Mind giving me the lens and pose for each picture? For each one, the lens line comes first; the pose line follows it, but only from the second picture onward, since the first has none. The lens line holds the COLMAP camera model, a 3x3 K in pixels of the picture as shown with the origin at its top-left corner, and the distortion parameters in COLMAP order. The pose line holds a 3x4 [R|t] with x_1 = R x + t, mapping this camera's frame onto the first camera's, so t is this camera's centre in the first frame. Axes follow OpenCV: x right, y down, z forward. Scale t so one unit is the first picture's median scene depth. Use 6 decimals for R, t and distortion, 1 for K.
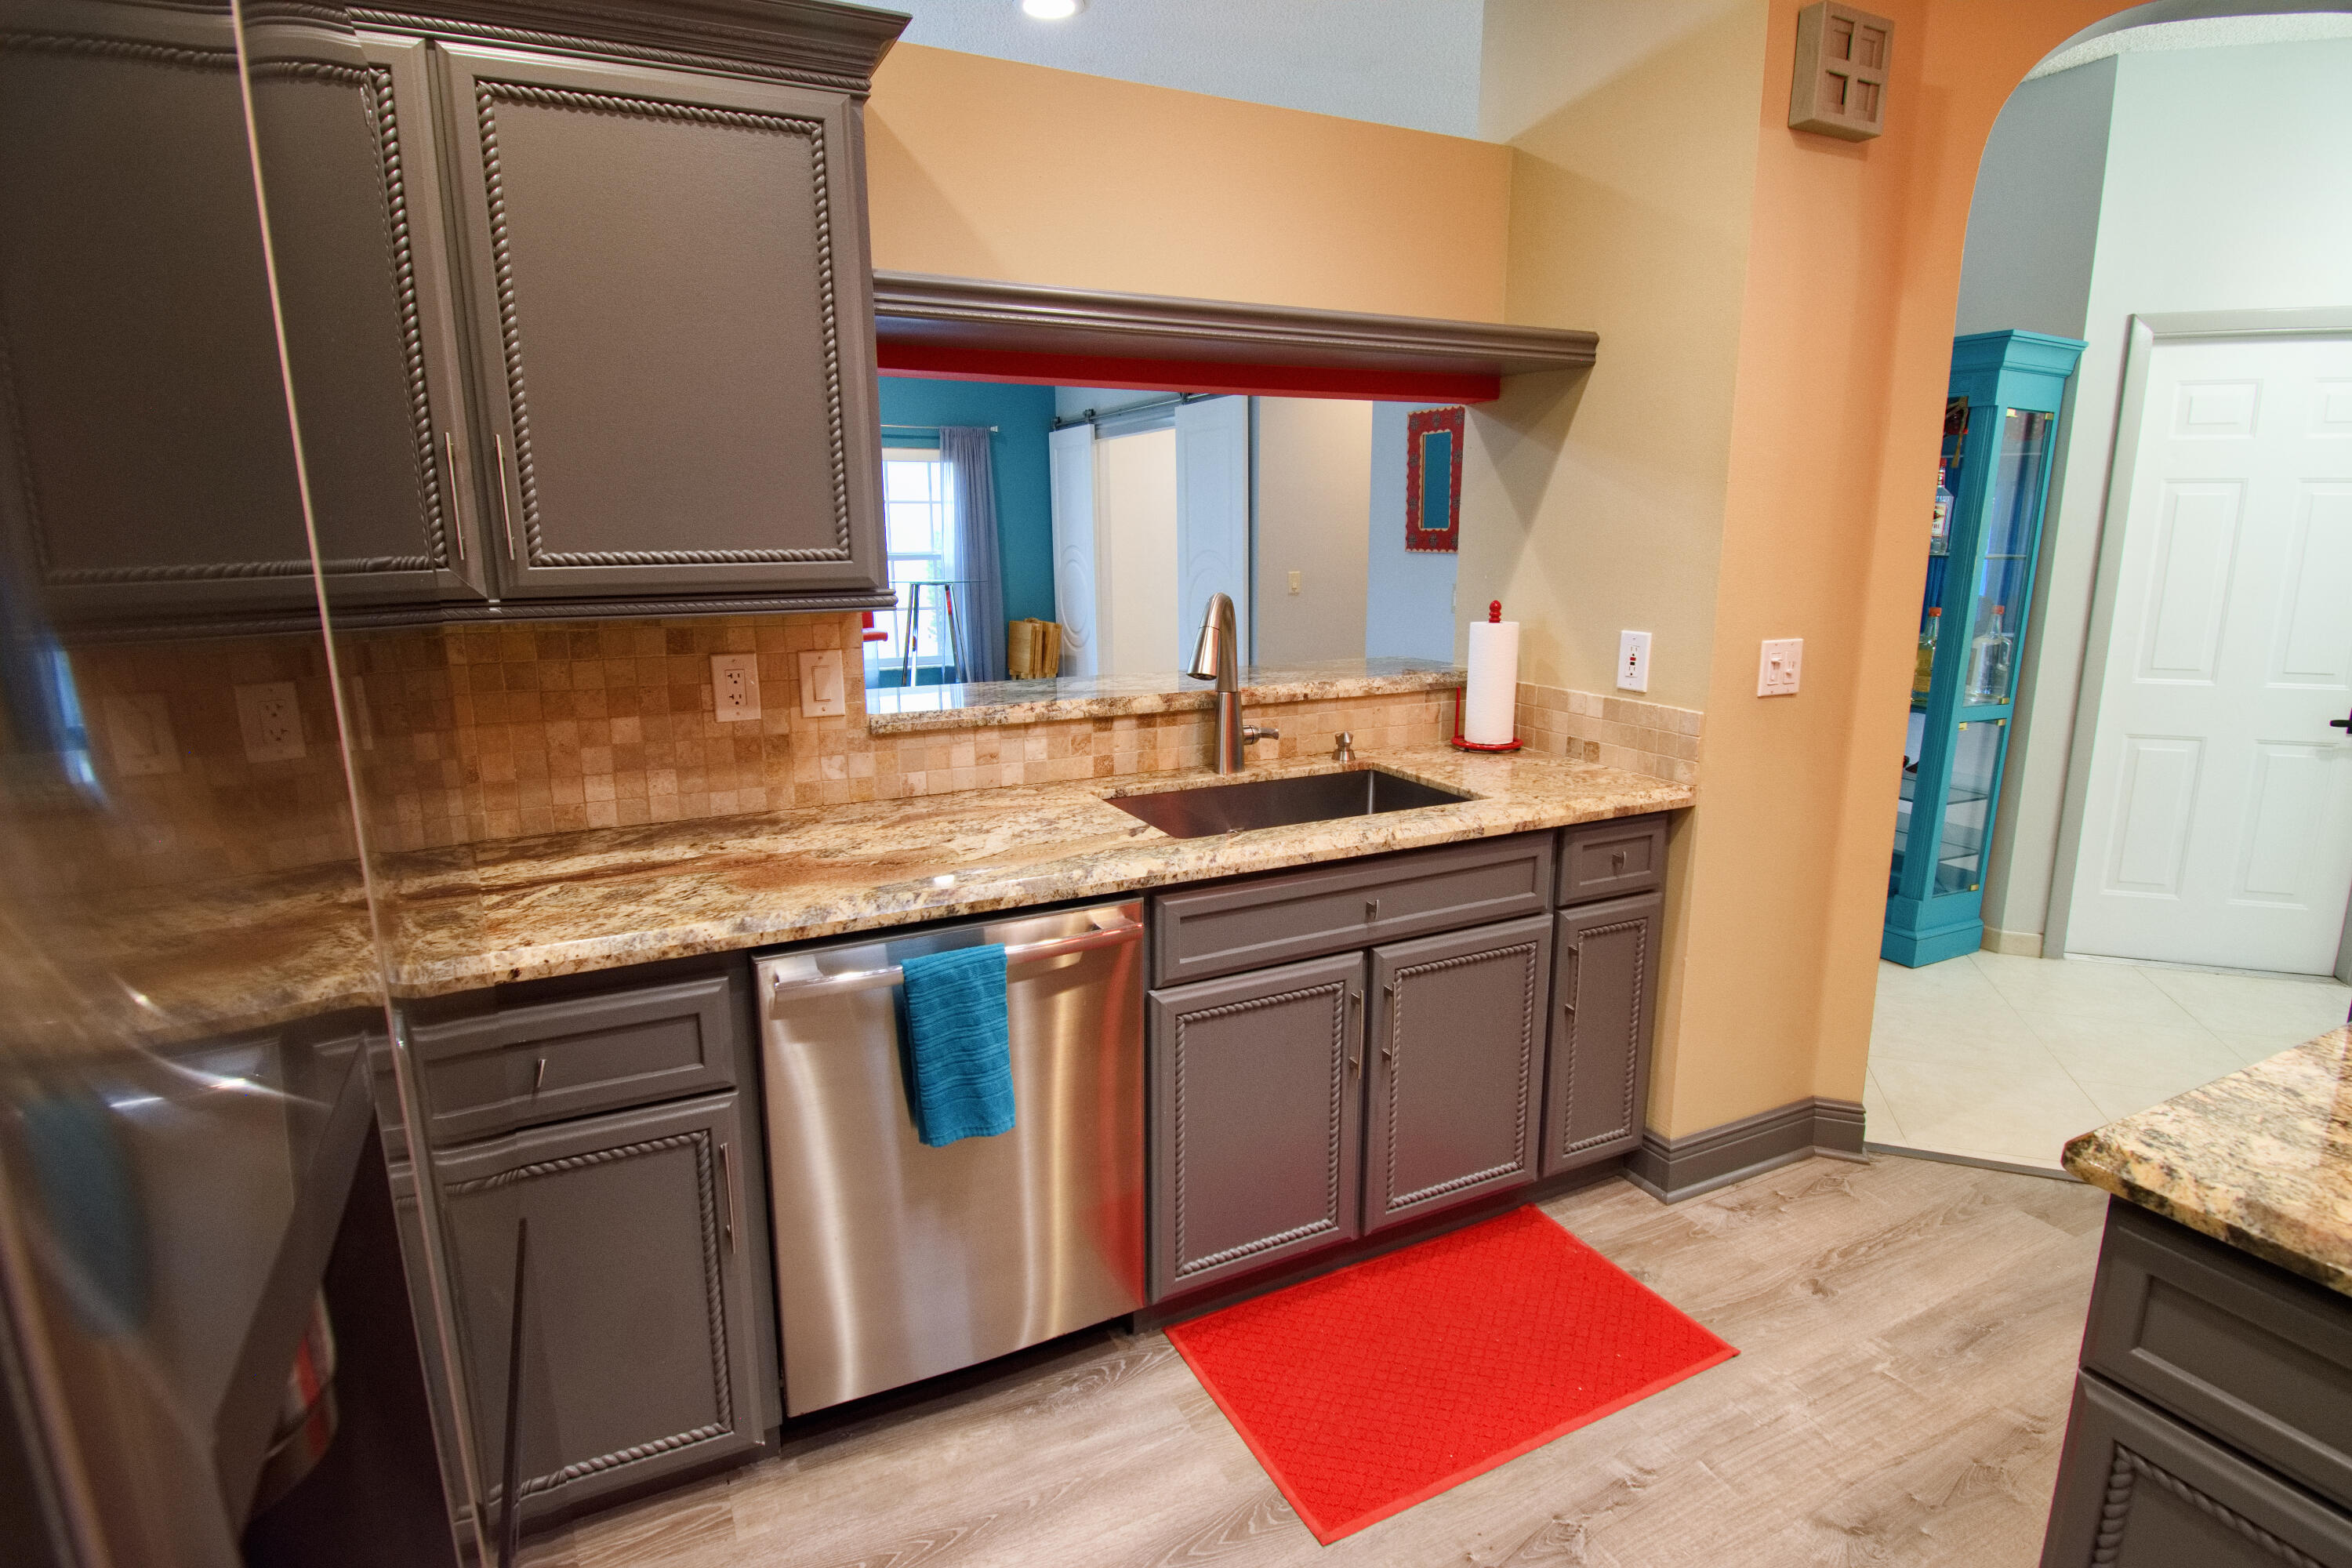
lens RADIAL K [[1188.4, 0, 1175.9], [0, 1188.4, 776.6], [0, 0, 1]] dist [0.013099, -0.024542]
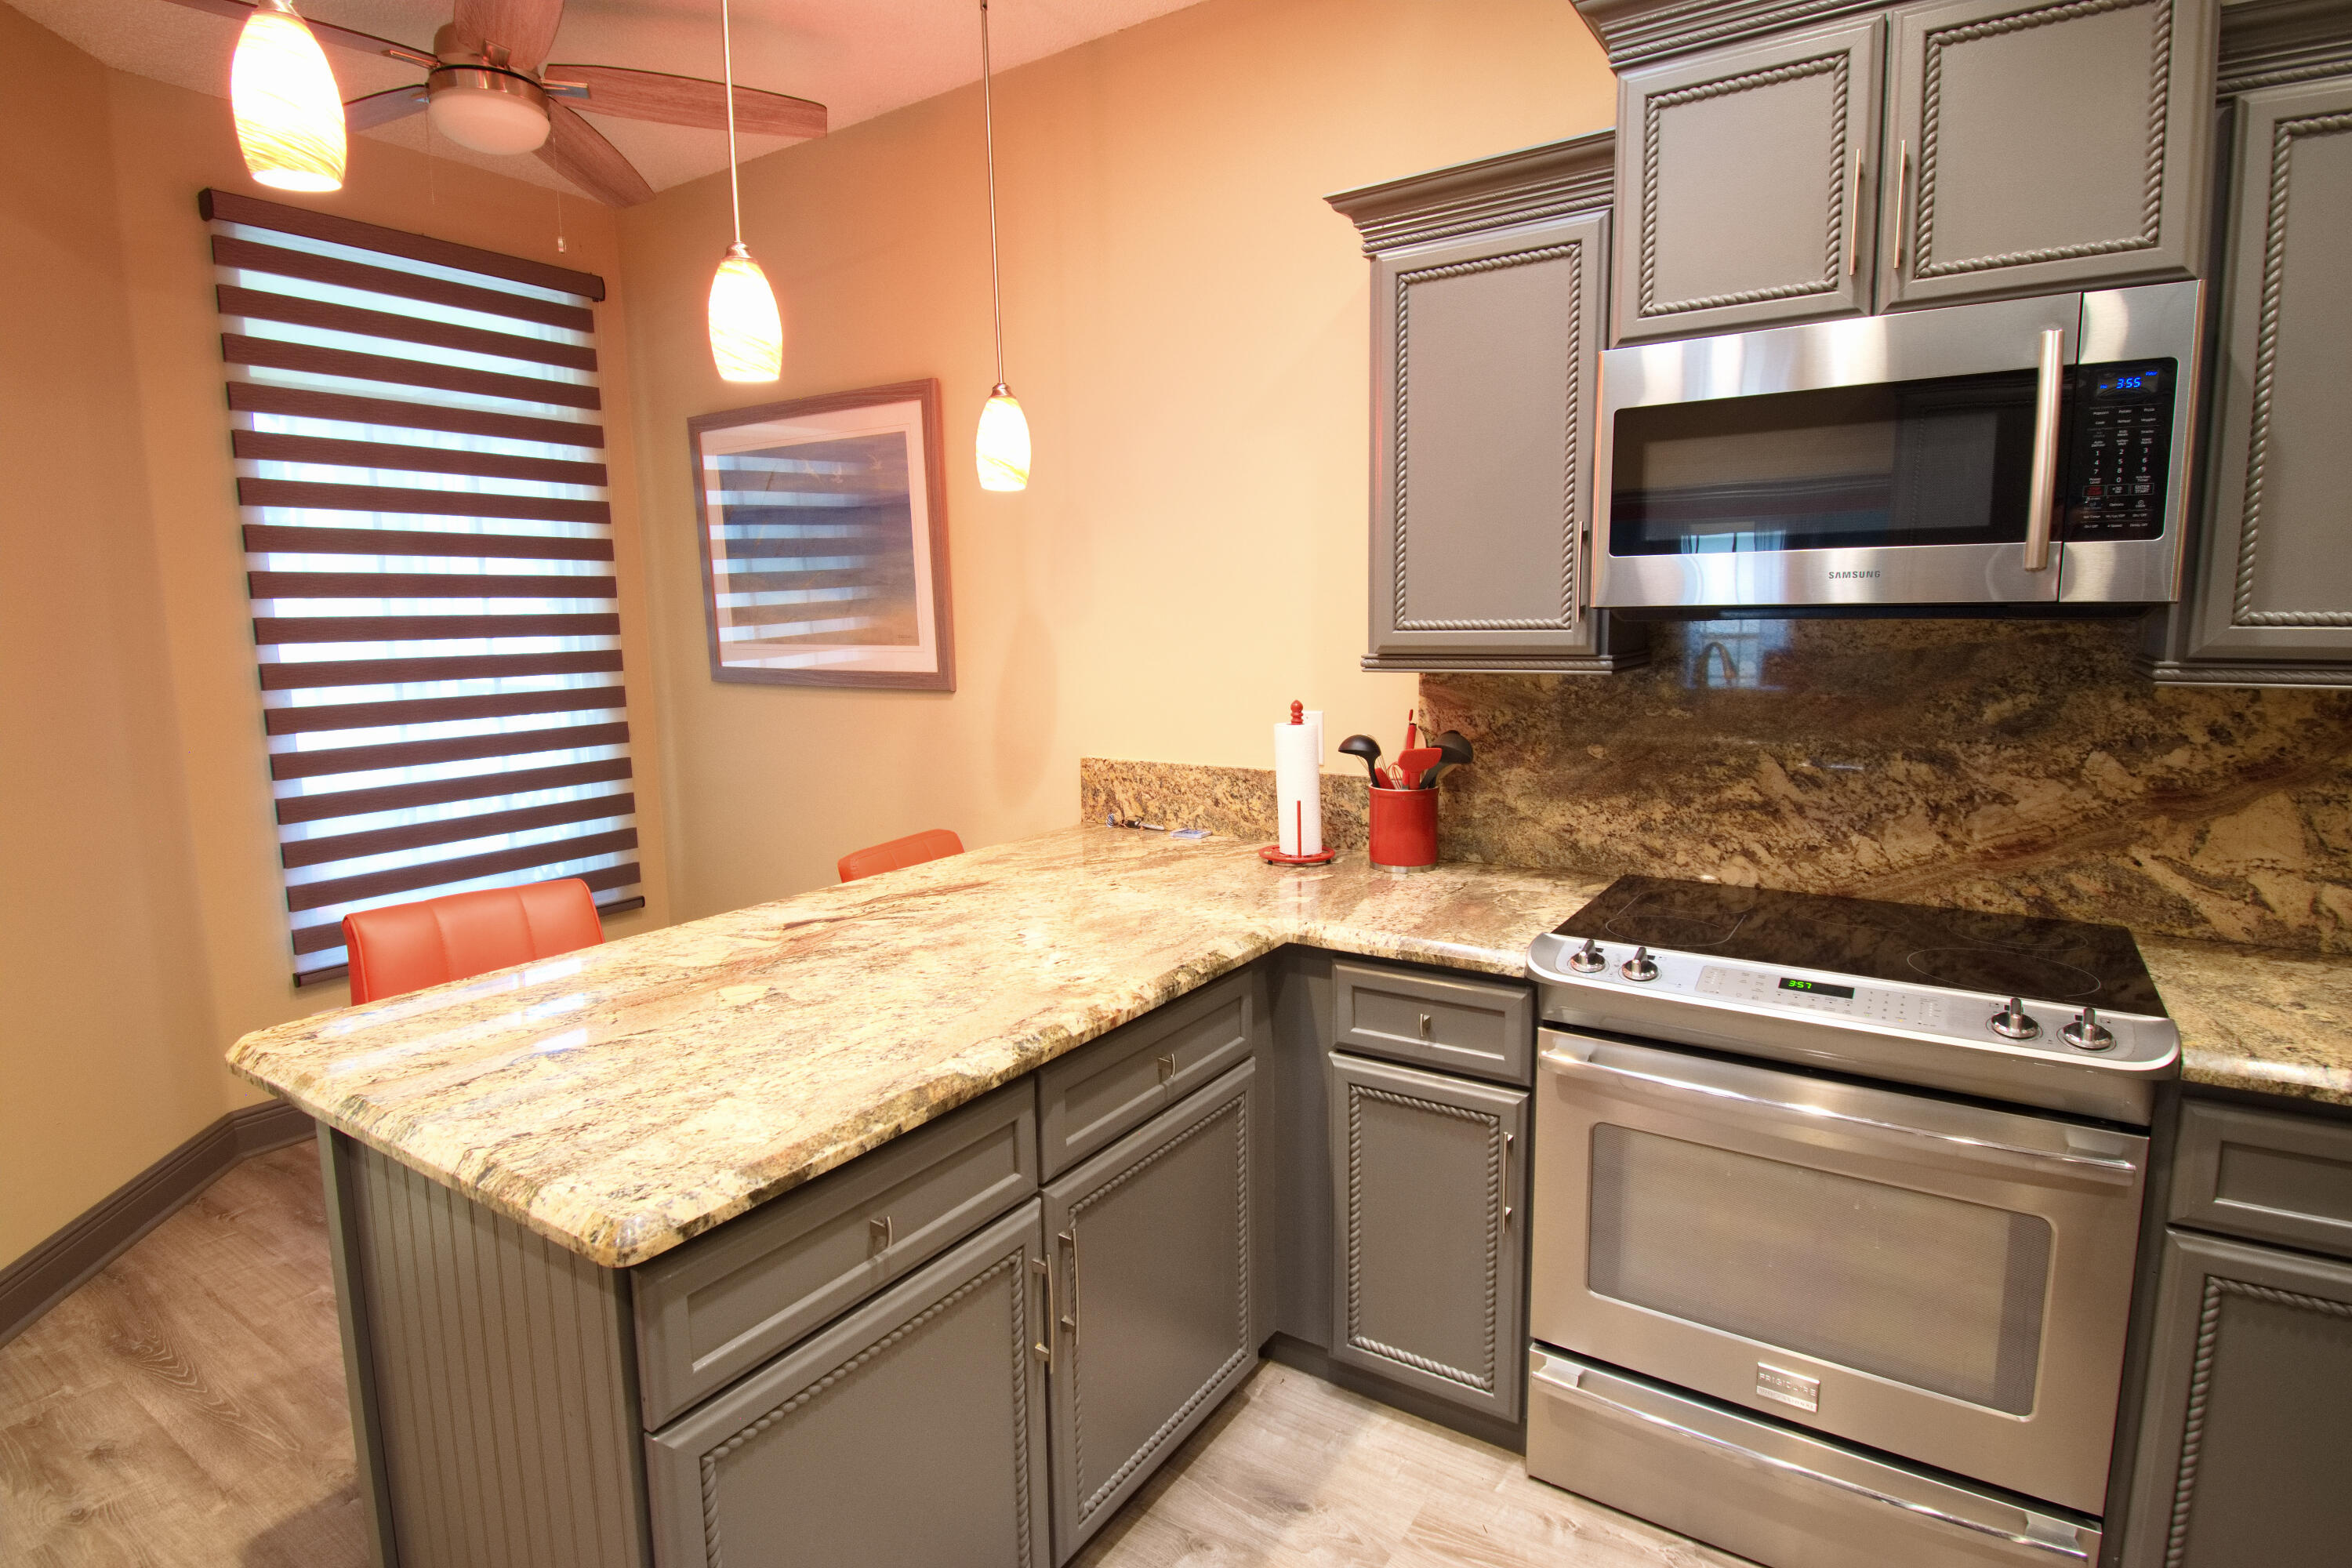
lens RADIAL K [[1188.4, 0, 1172.4], [0, 1188.4, 773.2], [0, 0, 1]] dist [0.013099, -0.024542]
pose [[-0.502179, -0.102717, 0.858641, -0.144598], [0.193879, 0.954271, 0.227548, -0.098783], [-0.842750, 0.280743, -0.459300, 0.467142]]
